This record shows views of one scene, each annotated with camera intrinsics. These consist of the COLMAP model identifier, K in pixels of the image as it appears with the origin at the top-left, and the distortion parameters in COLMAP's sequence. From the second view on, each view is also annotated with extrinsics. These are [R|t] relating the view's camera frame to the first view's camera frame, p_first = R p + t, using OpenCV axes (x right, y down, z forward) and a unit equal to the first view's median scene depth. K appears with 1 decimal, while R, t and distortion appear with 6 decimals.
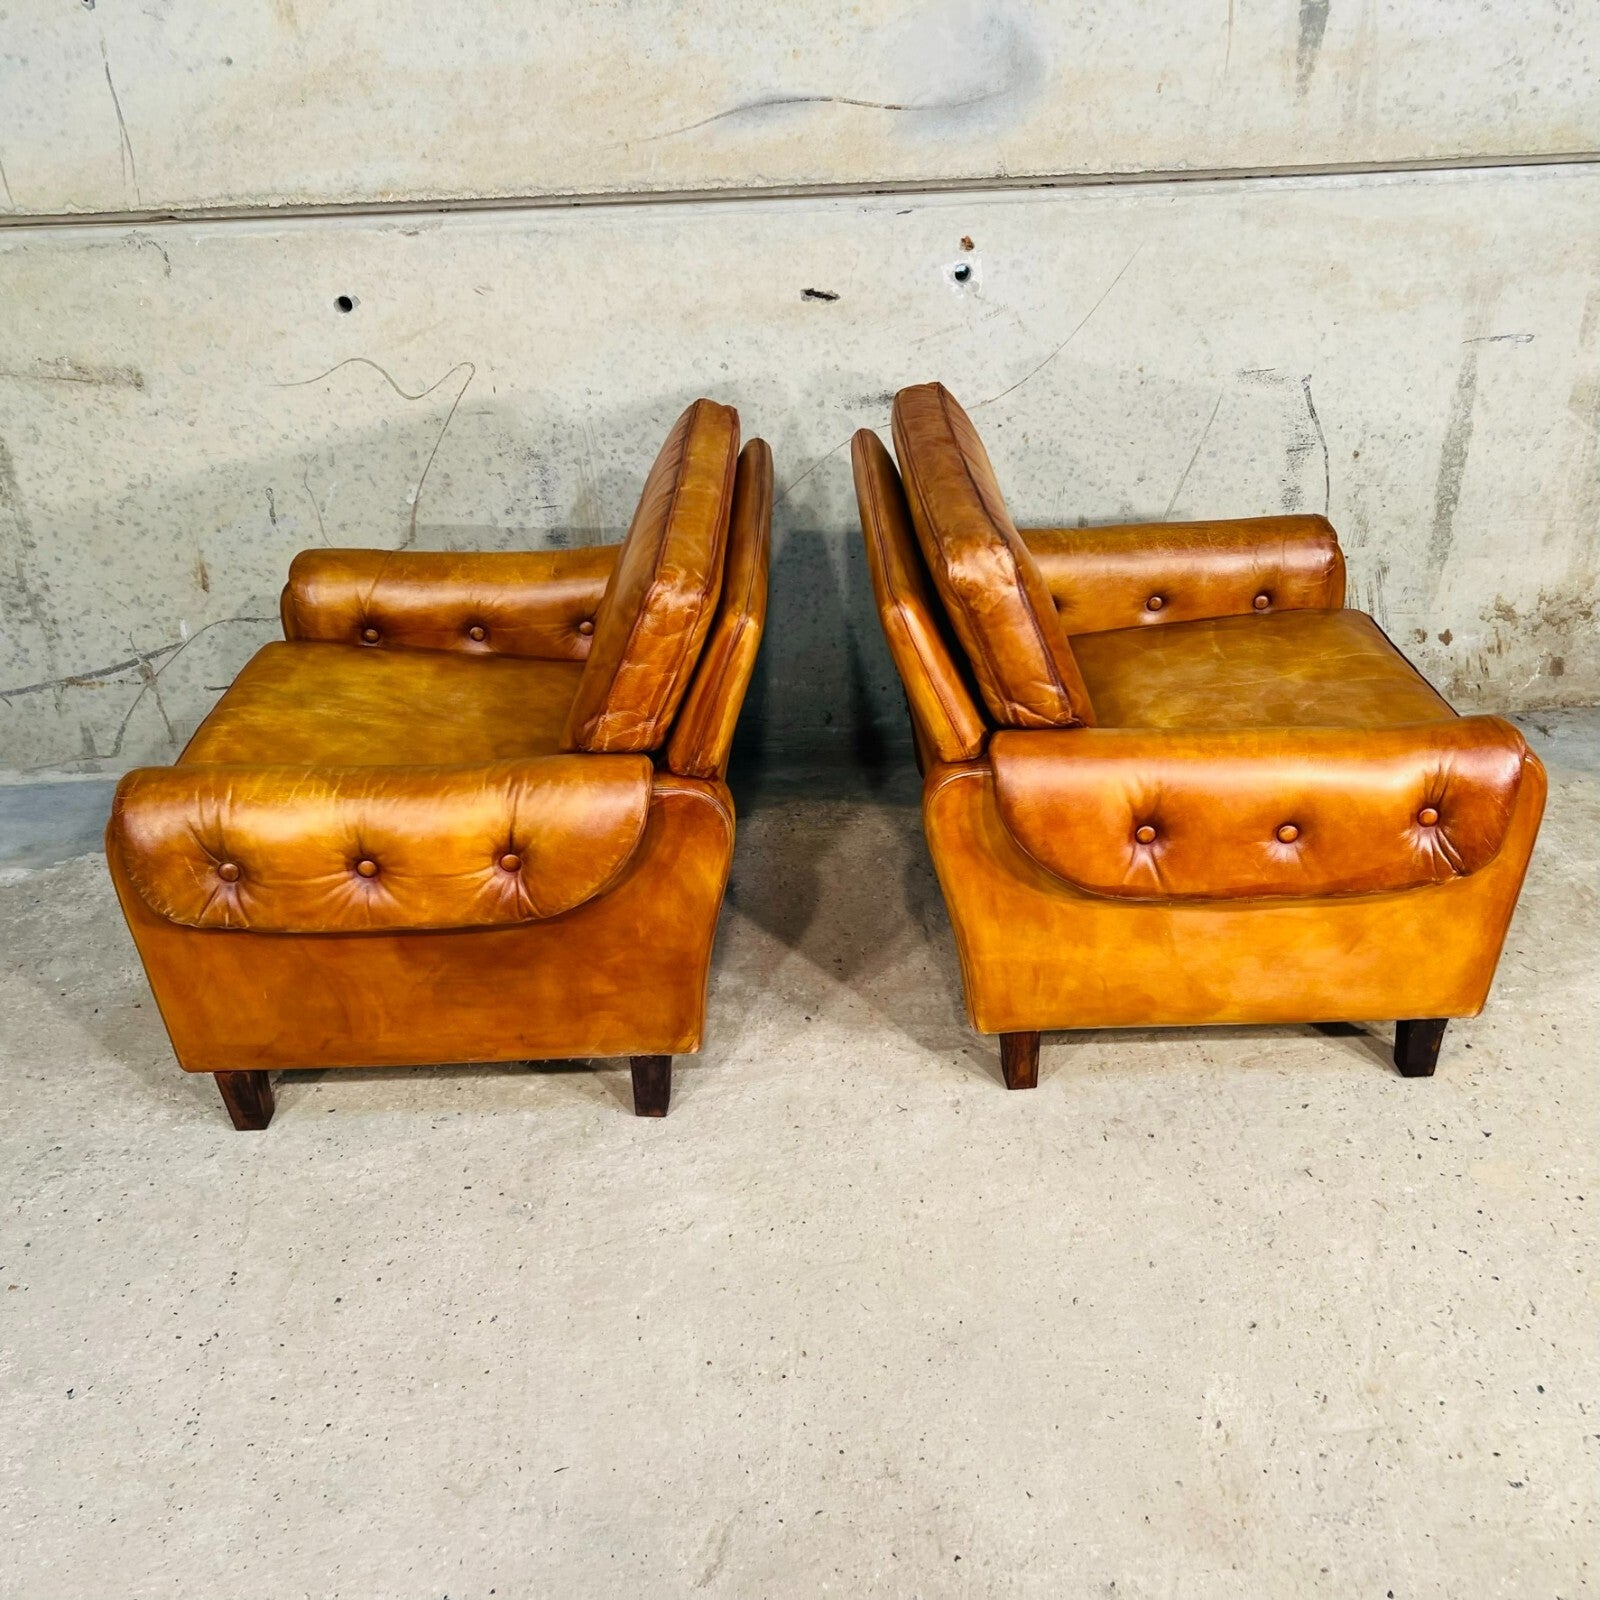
lens RADIAL K [[1622.2, 0, 817.3], [0, 1622.2, 796.4], [0, 0, 1]] dist [0.015517, 0.000000]
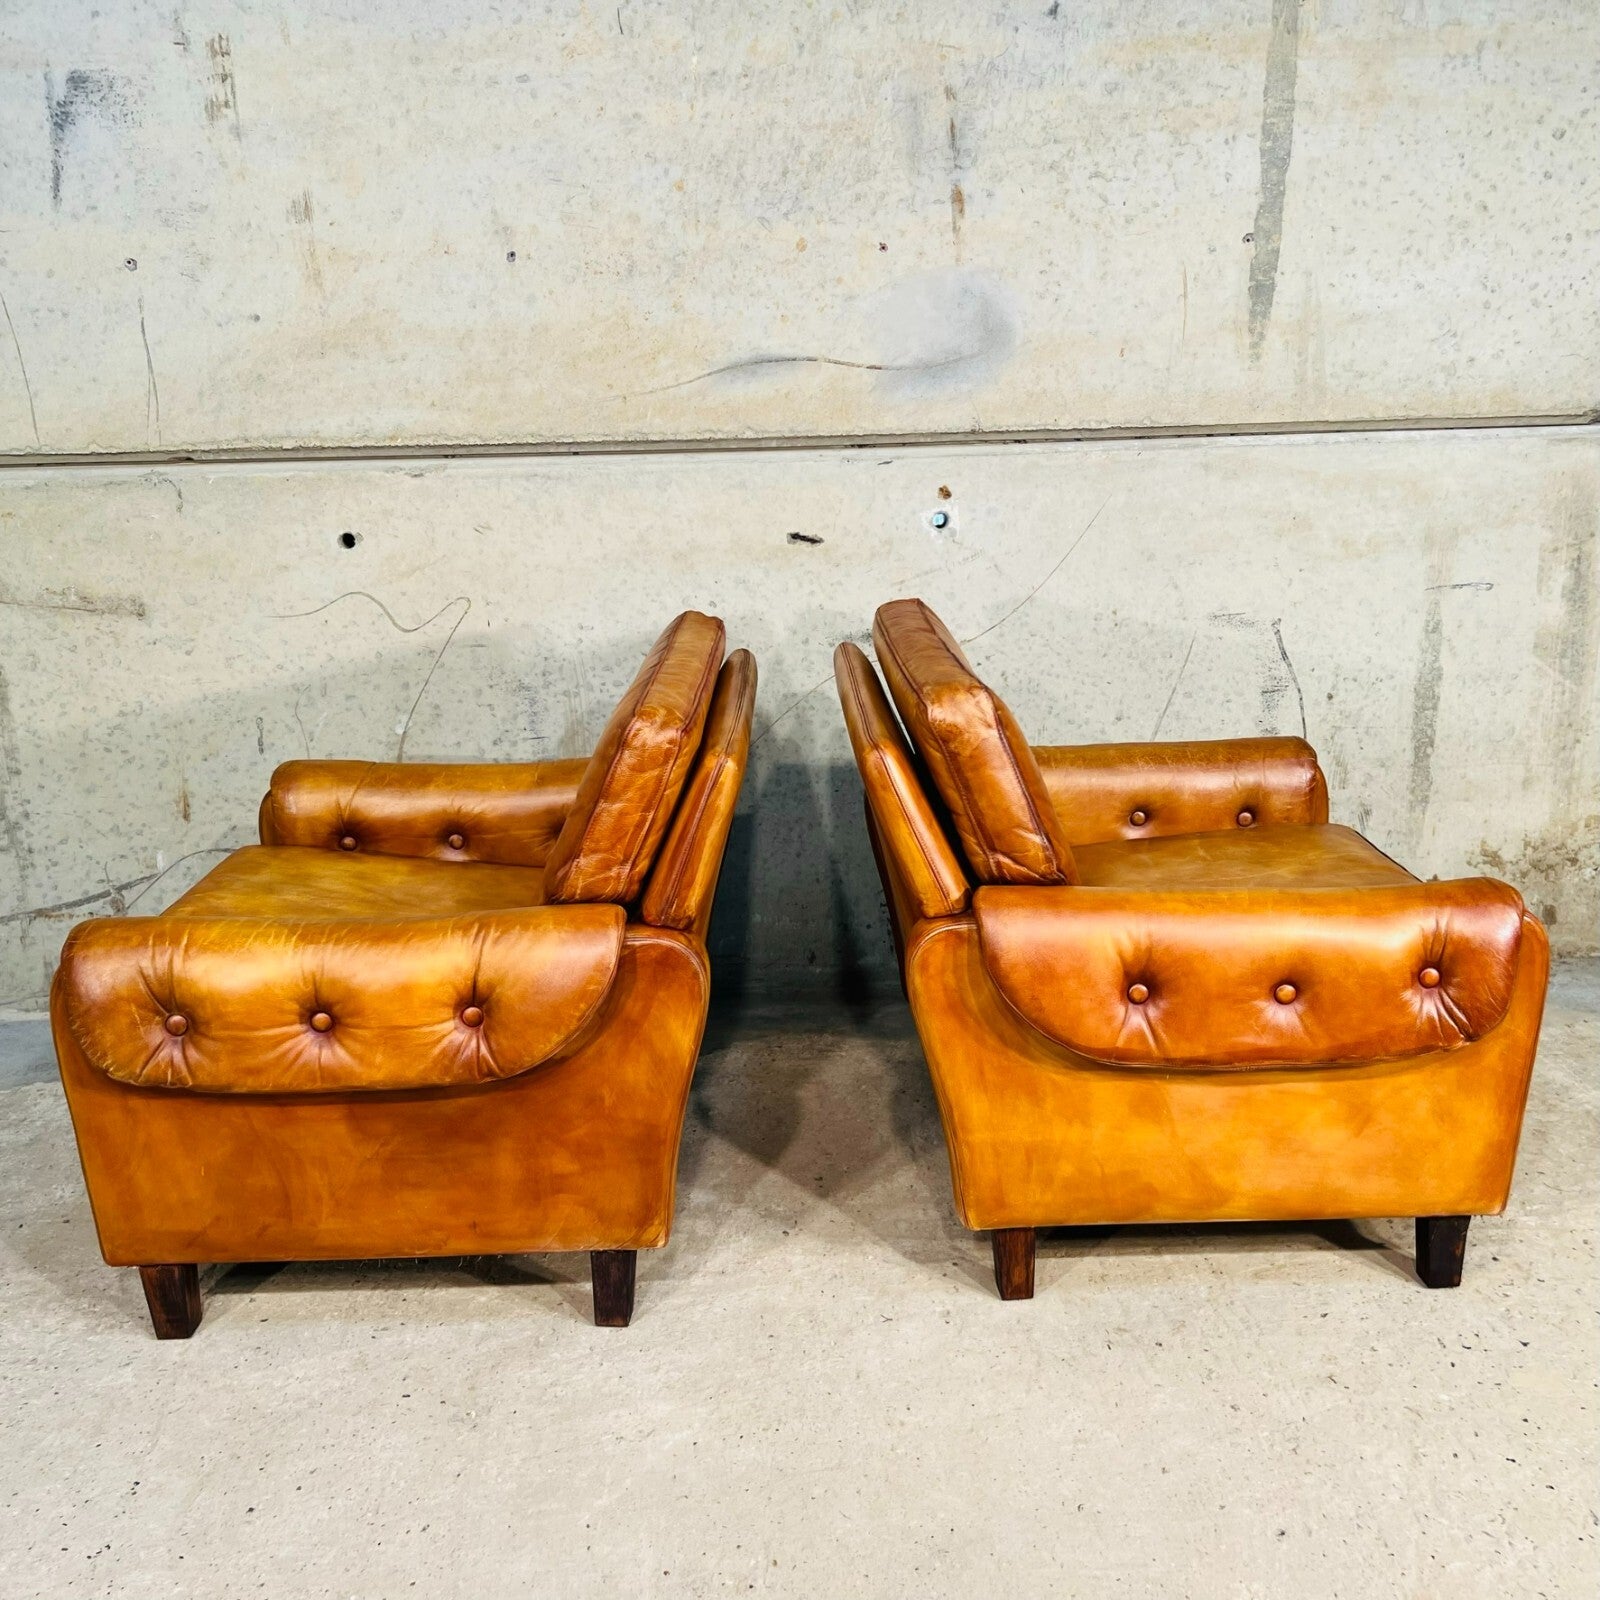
lens RADIAL K [[1622.2, 0, 816.0], [0, 1622.2, 787.7], [0, 0, 1]] dist [0.015517, 0.000000]
pose [[0.999968, 0.006677, 0.004319, 0.005351], [-0.005439, 0.970485, -0.241101, 0.101836], [-0.005801, 0.241070, 0.970490, 0.029643]]
